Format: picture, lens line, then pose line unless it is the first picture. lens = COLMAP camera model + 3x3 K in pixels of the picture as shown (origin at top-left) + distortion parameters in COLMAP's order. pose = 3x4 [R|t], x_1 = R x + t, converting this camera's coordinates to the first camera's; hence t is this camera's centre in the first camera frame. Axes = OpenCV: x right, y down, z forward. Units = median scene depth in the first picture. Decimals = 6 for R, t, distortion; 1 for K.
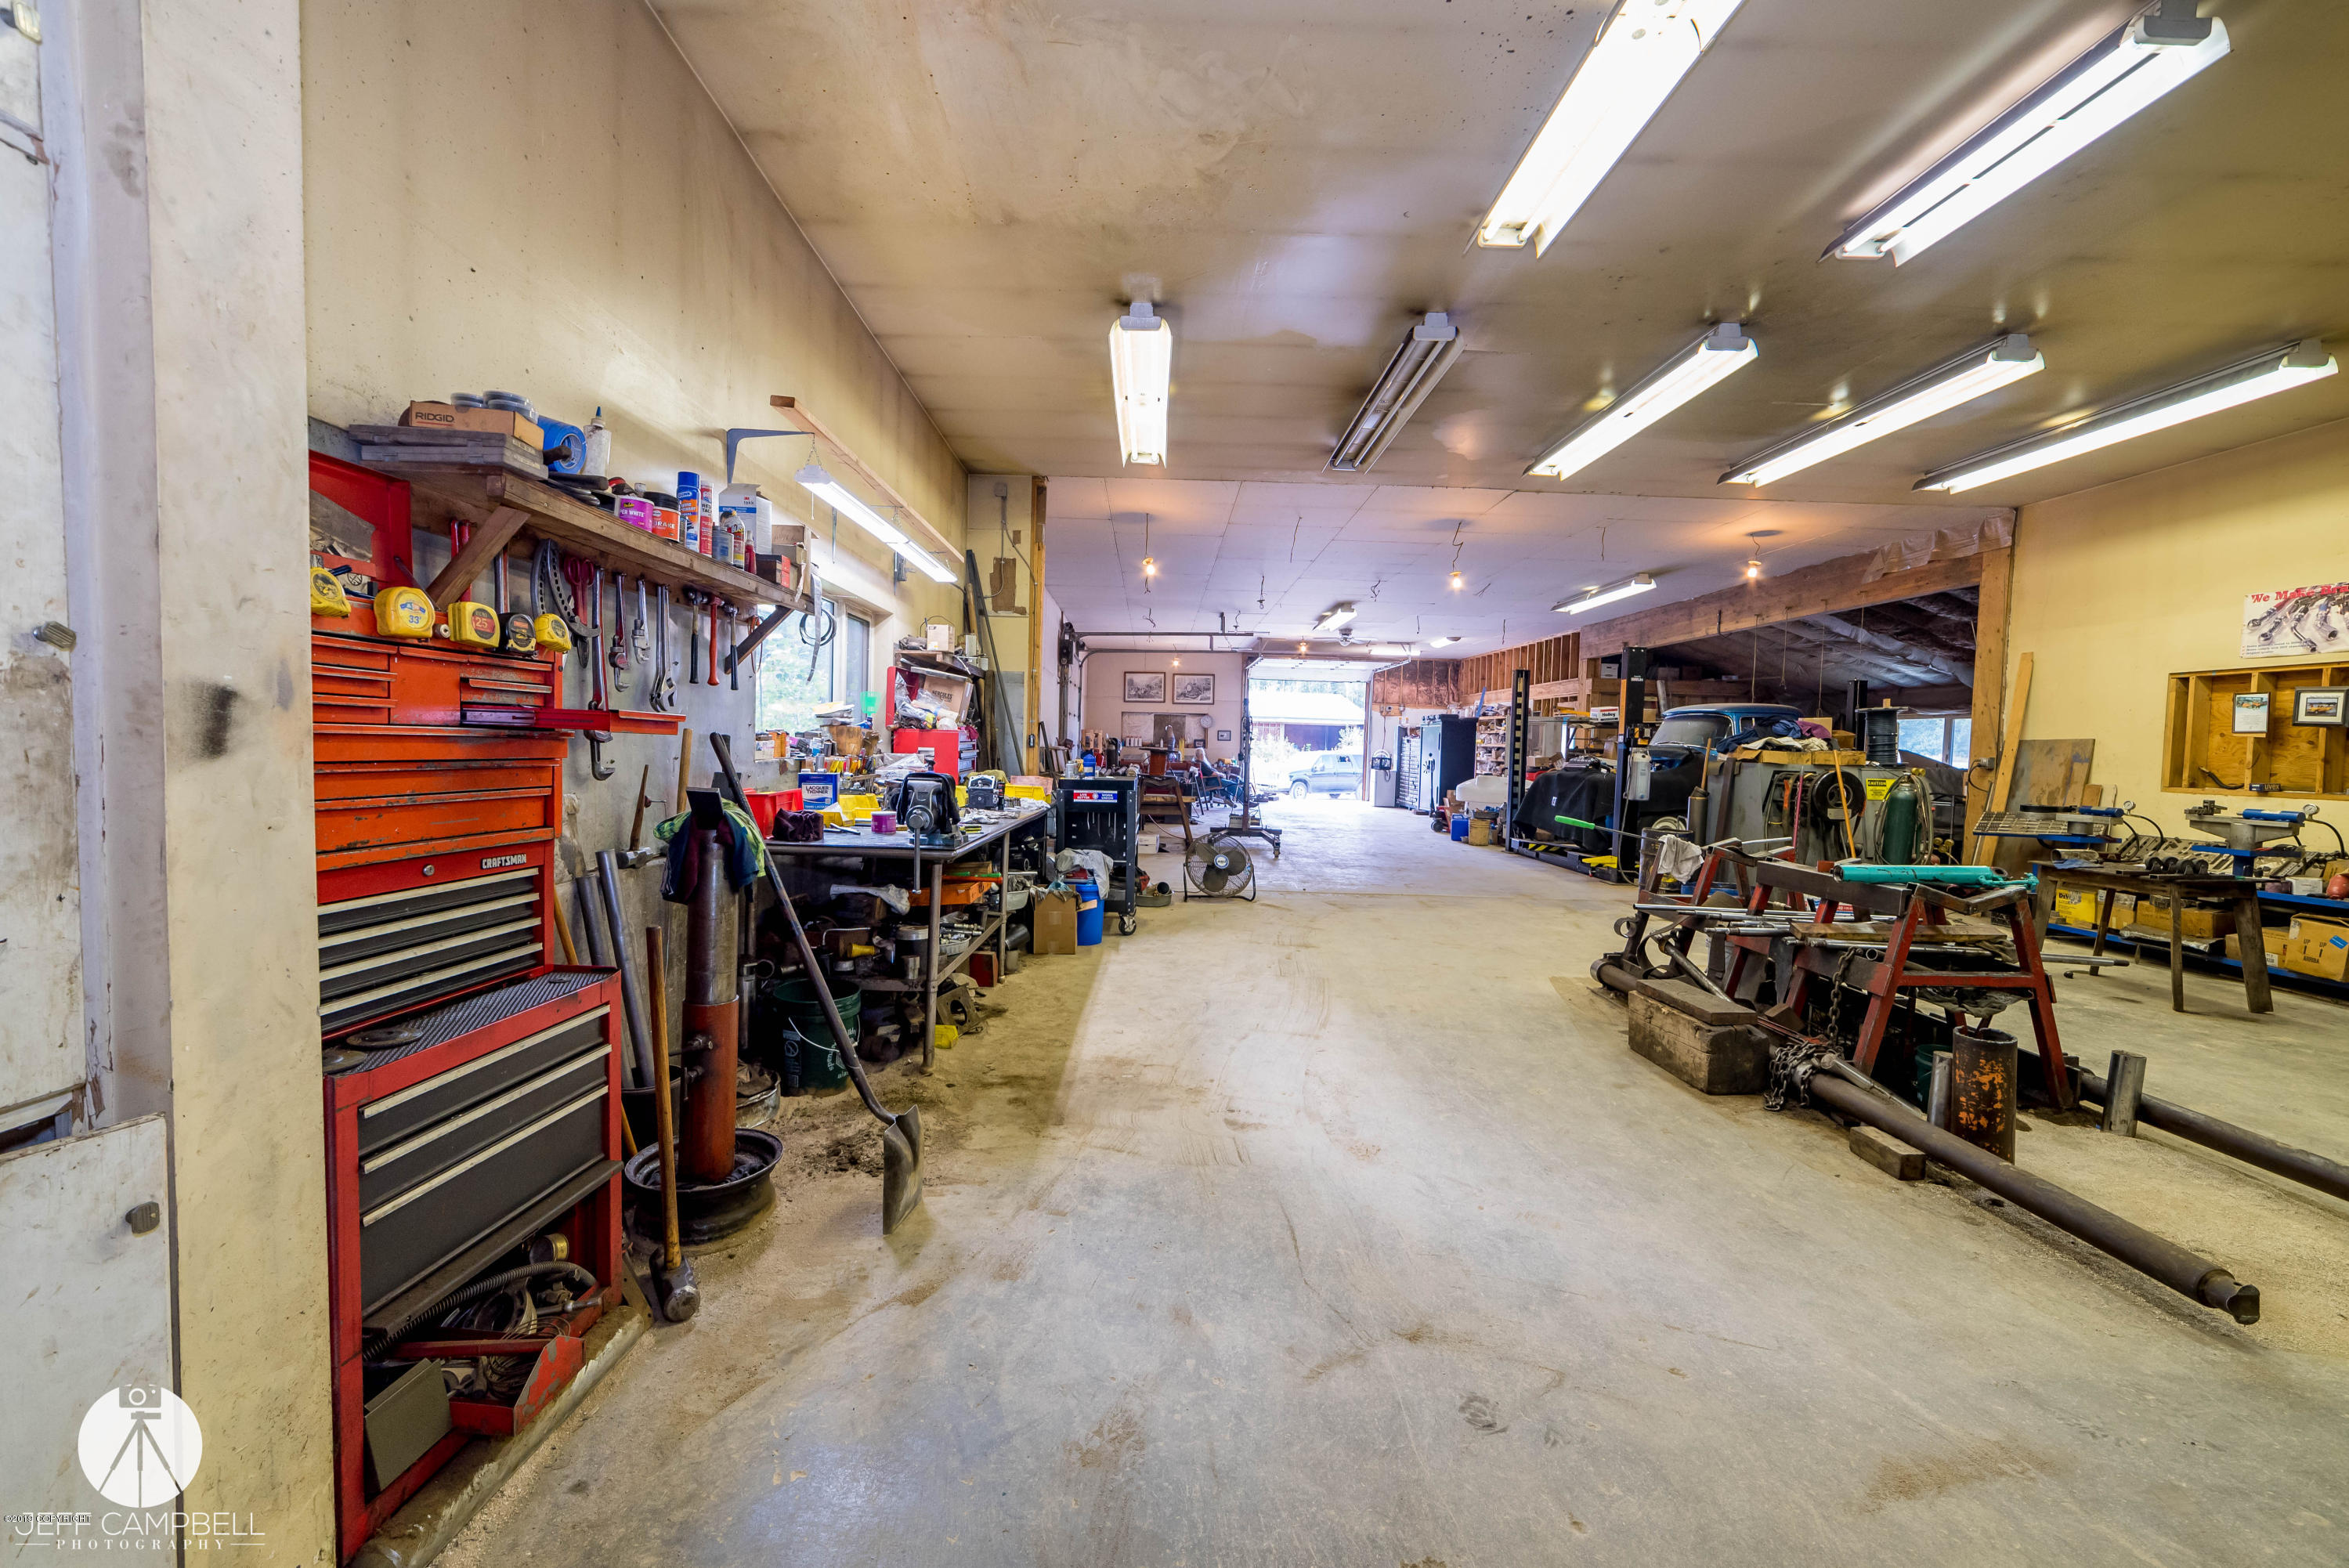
lens RADIAL K [[922.5, 0, 1169.9], [0, 922.5, 792.9], [0, 0, 1]] dist [-0.015636, 0.006377]
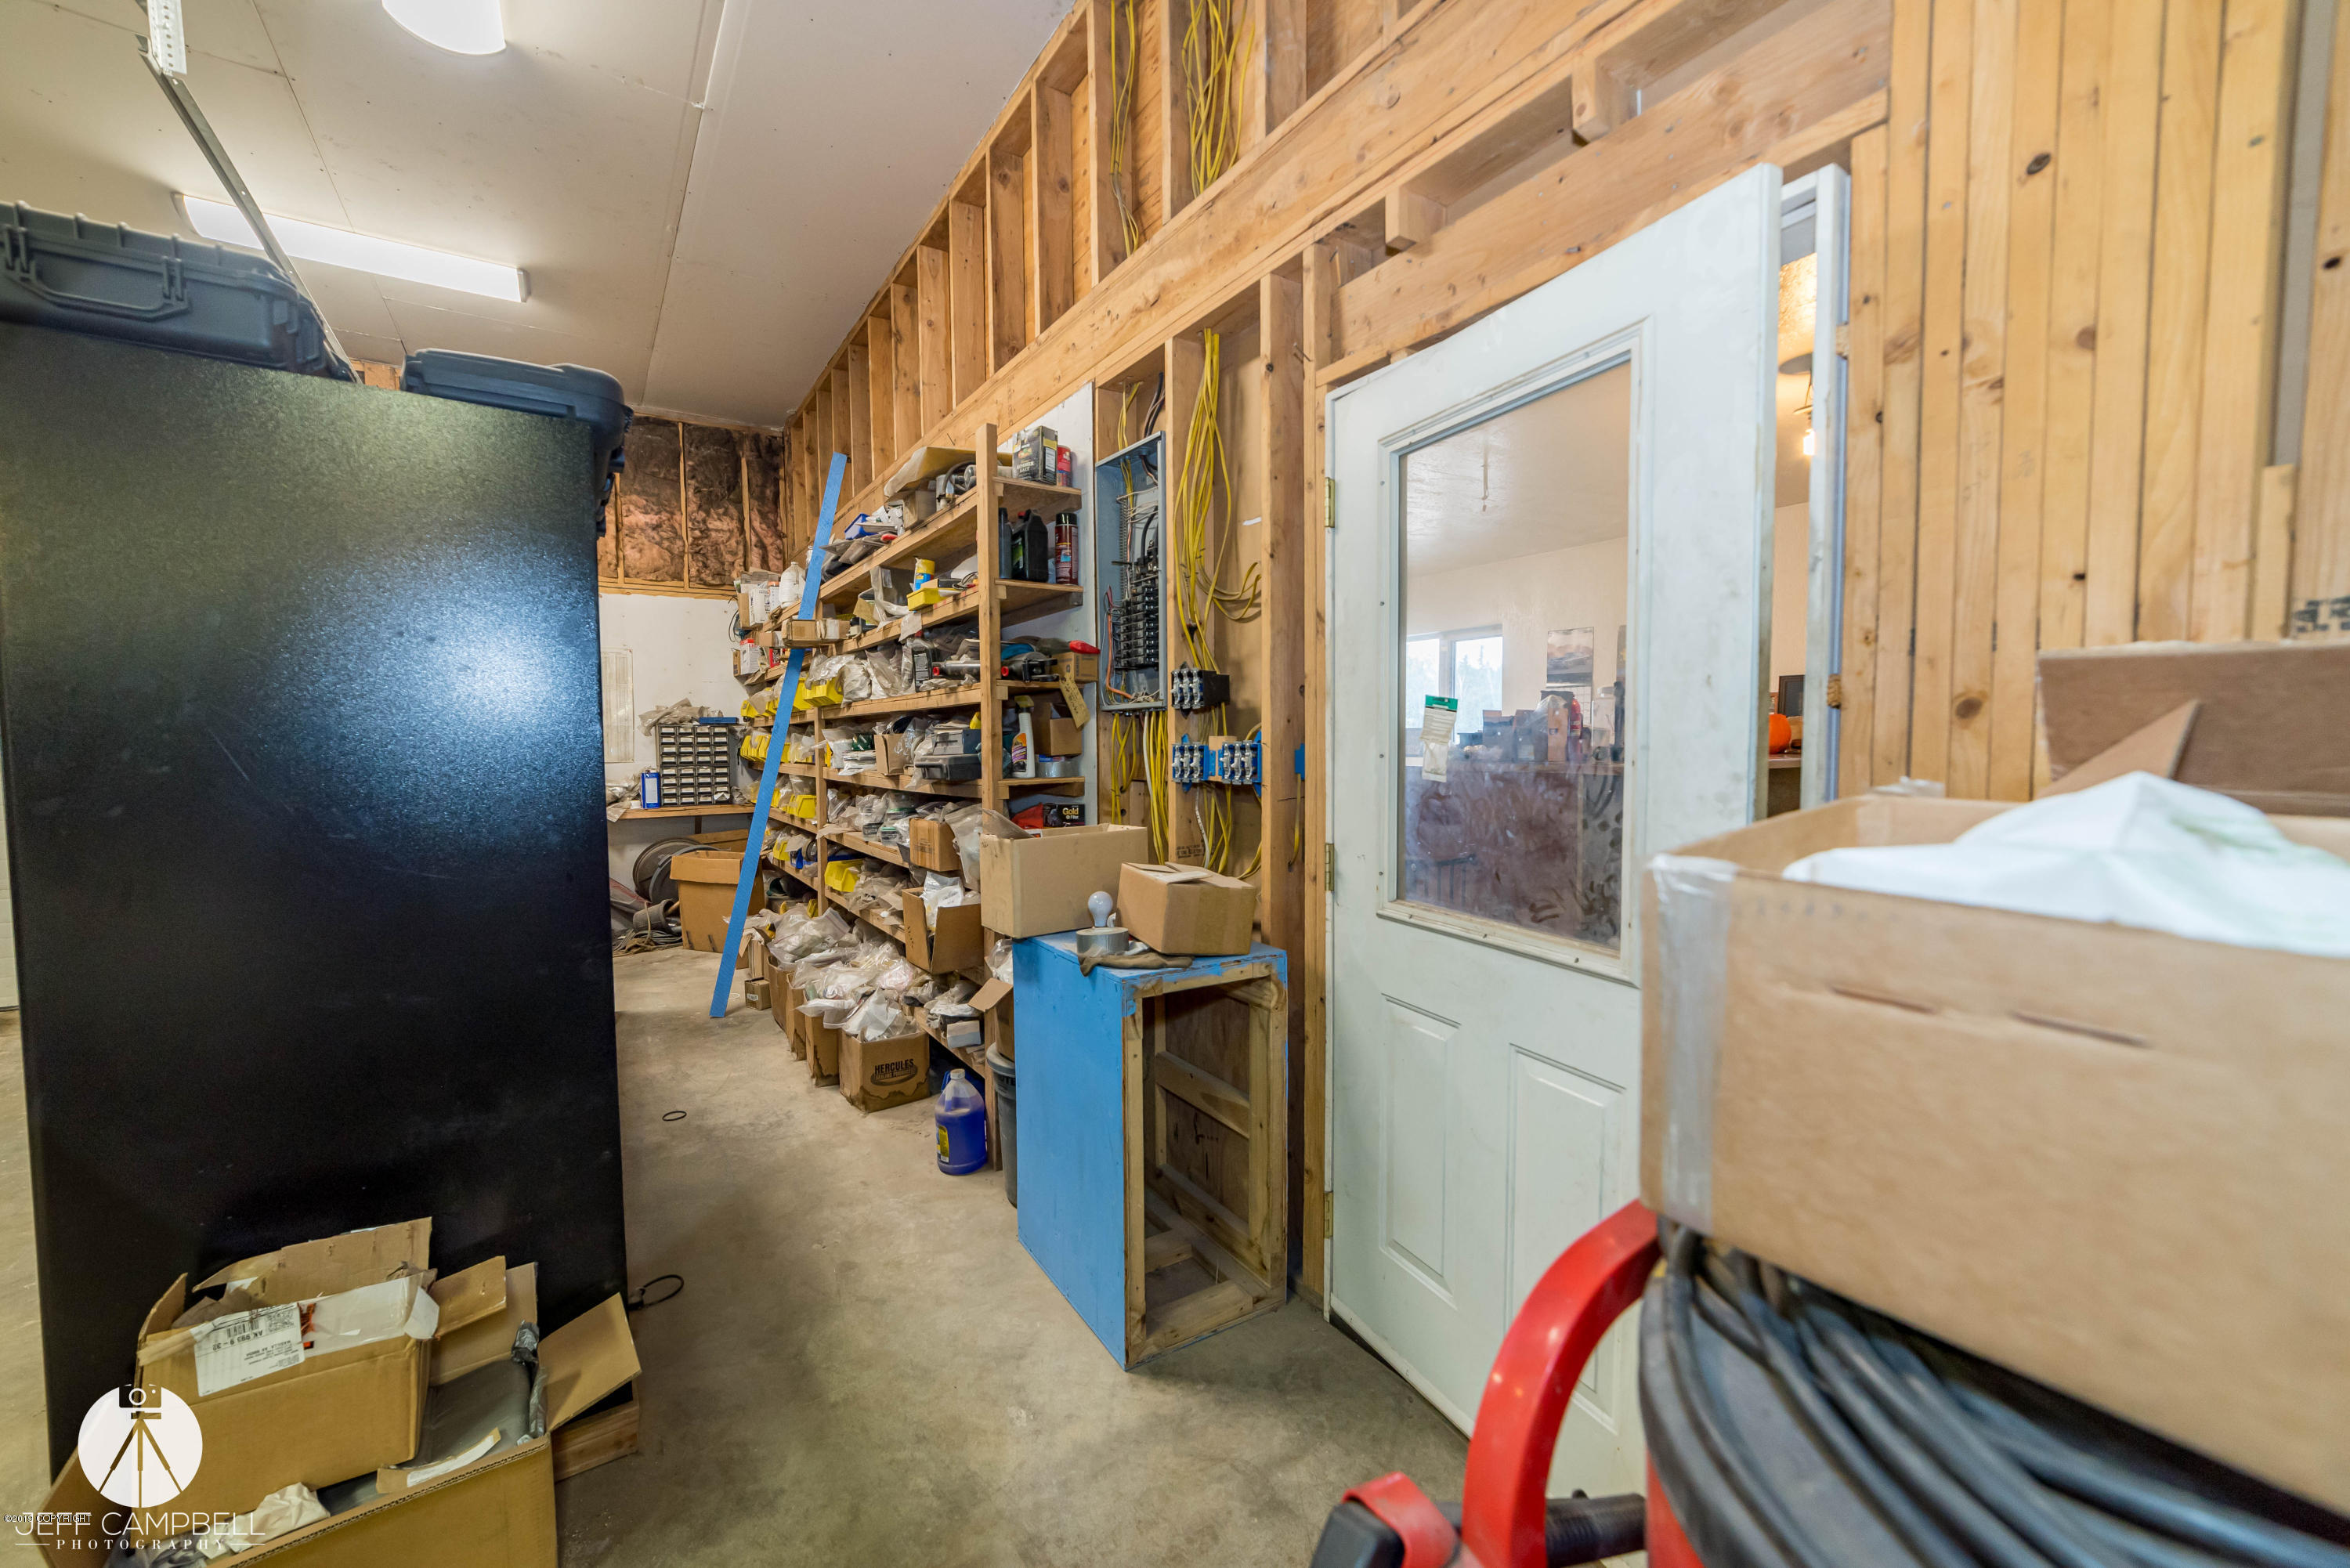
lens RADIAL K [[922.8, 0, 1174.2], [0, 922.8, 793.5], [0, 0, 1]] dist [-0.015636, 0.006377]
pose [[0.835880, -0.068939, 0.544566, 0.382241], [0.064123, 0.997553, 0.027860, -0.044462], [-0.545154, 0.011632, 0.838255, 1.038558]]
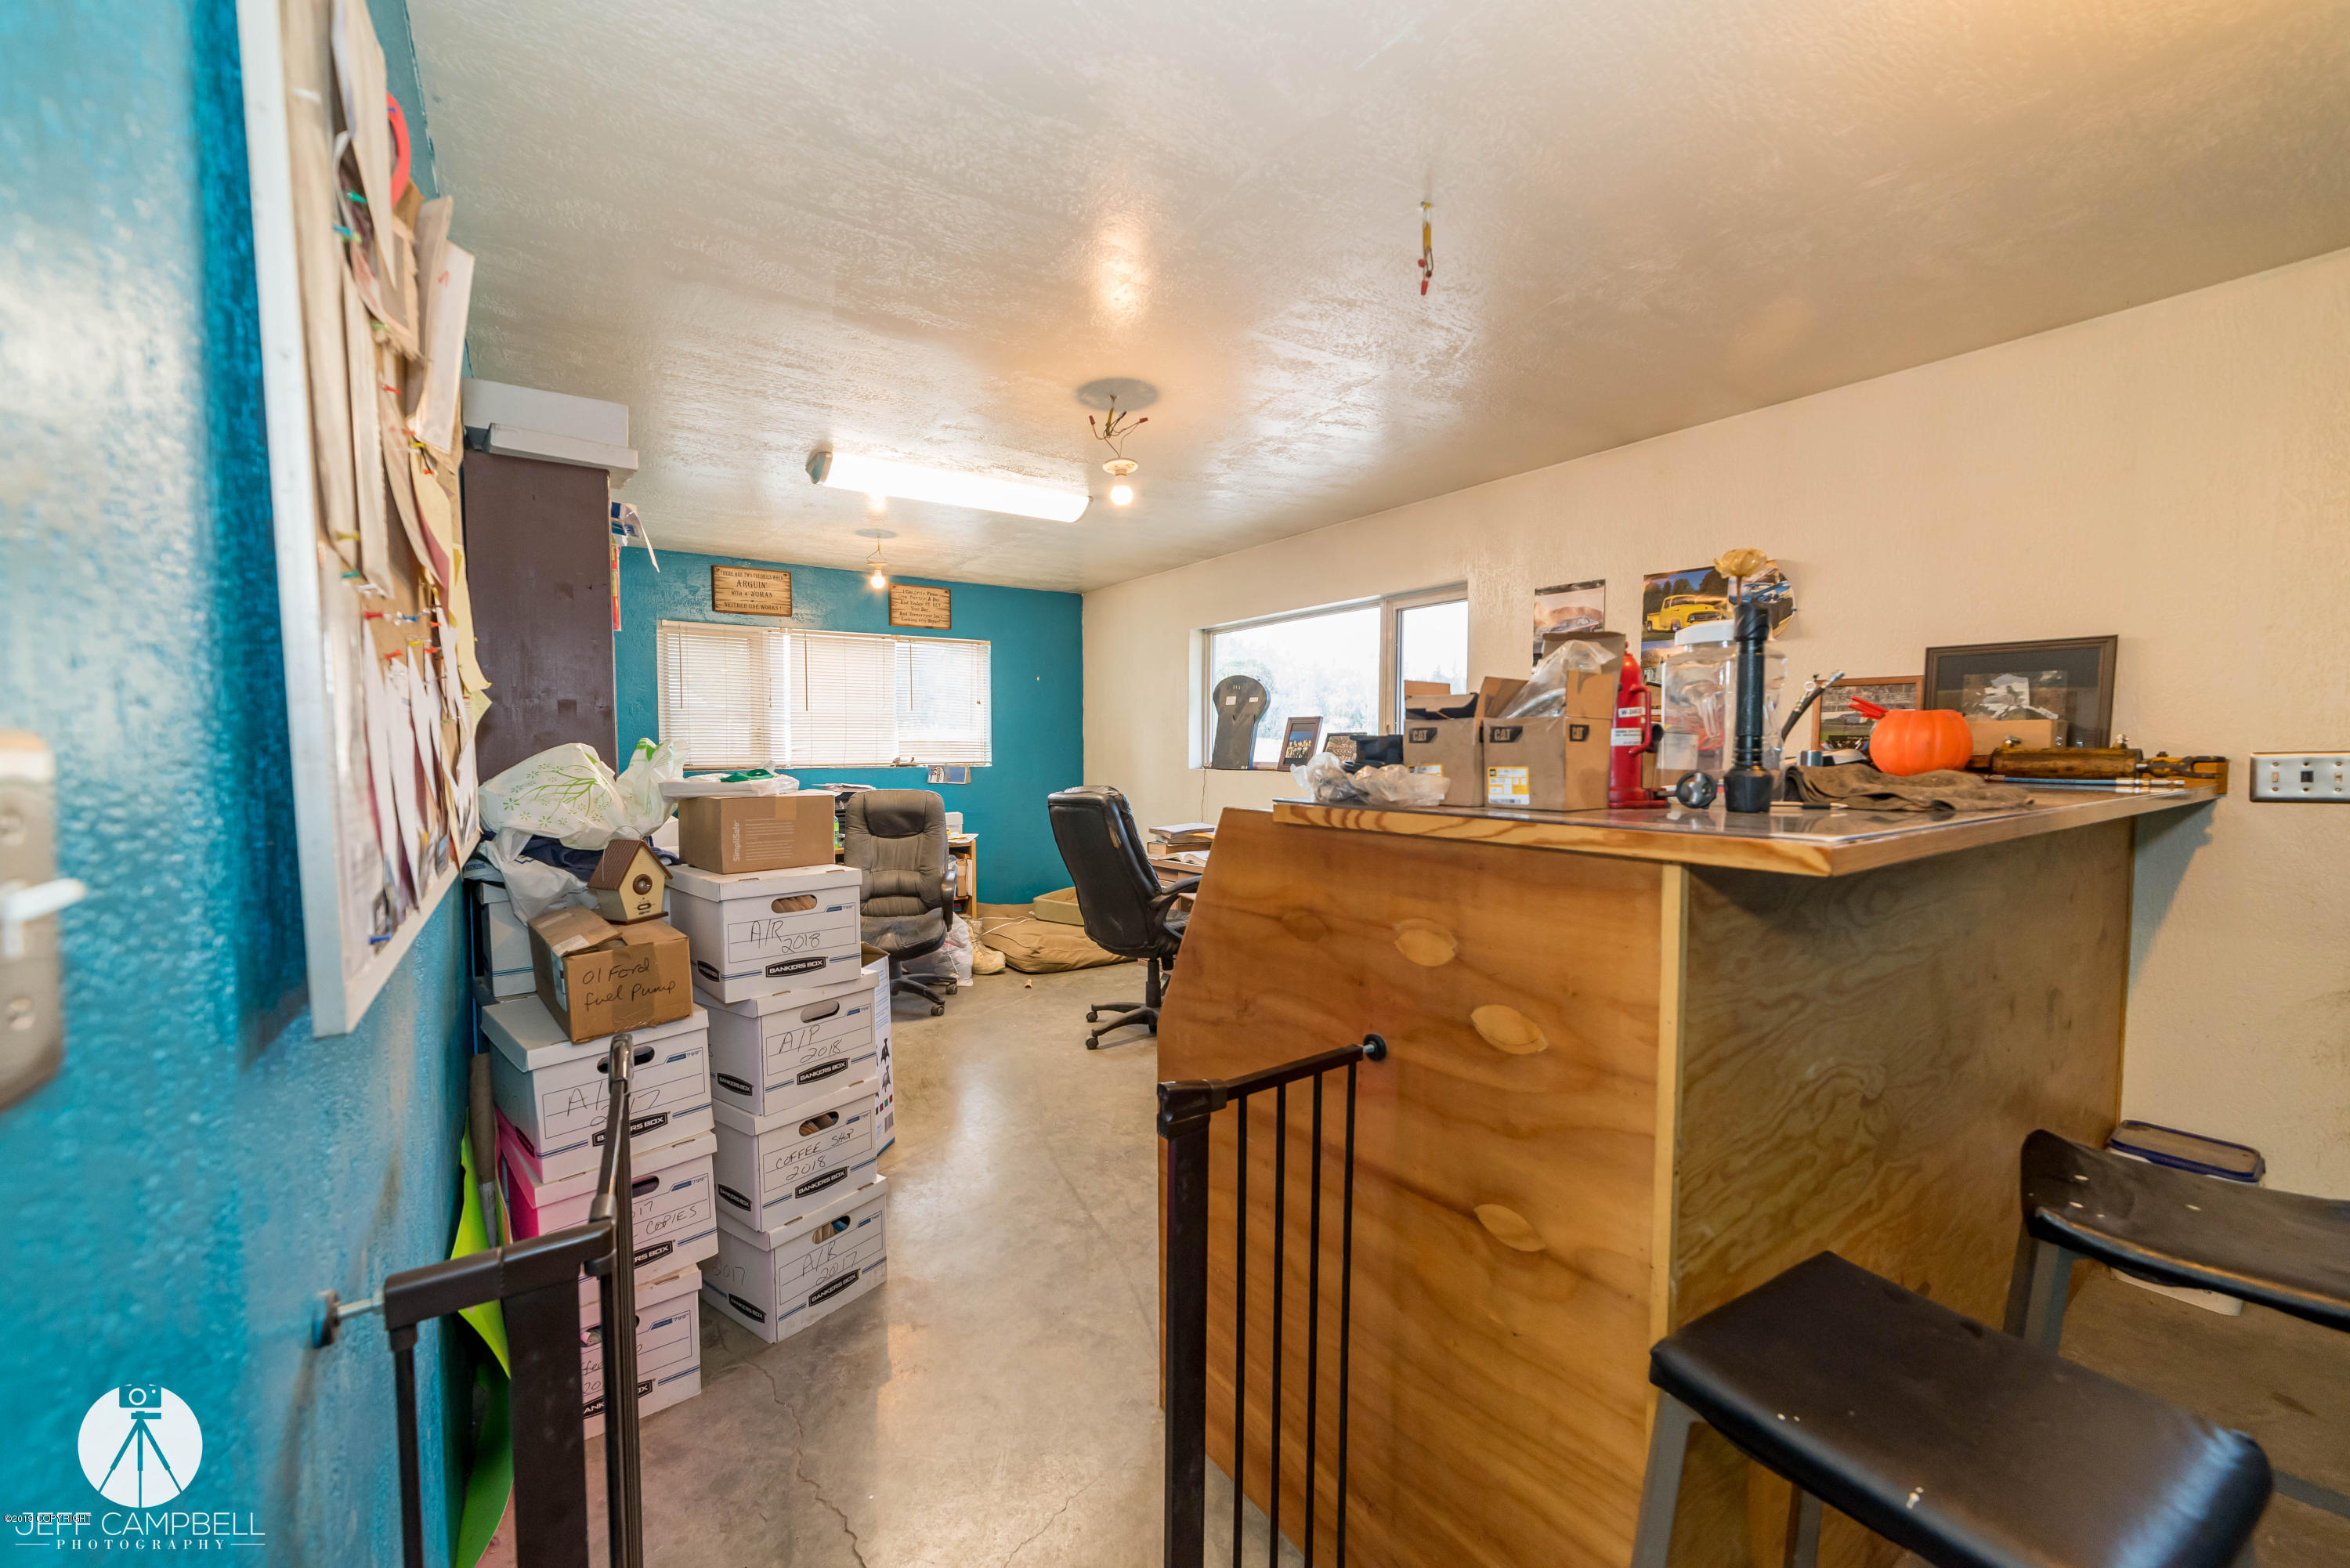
lens RADIAL K [[922.8, 0, 1166.6], [0, 922.8, 807.9], [0, 0, 1]] dist [-0.015636, 0.006377]
pose [[0.825004, -0.068194, 0.560997, 0.487804], [0.056848, 0.997672, 0.037675, -0.045553], [-0.562260, 0.000809, 0.826960, 1.116020]]
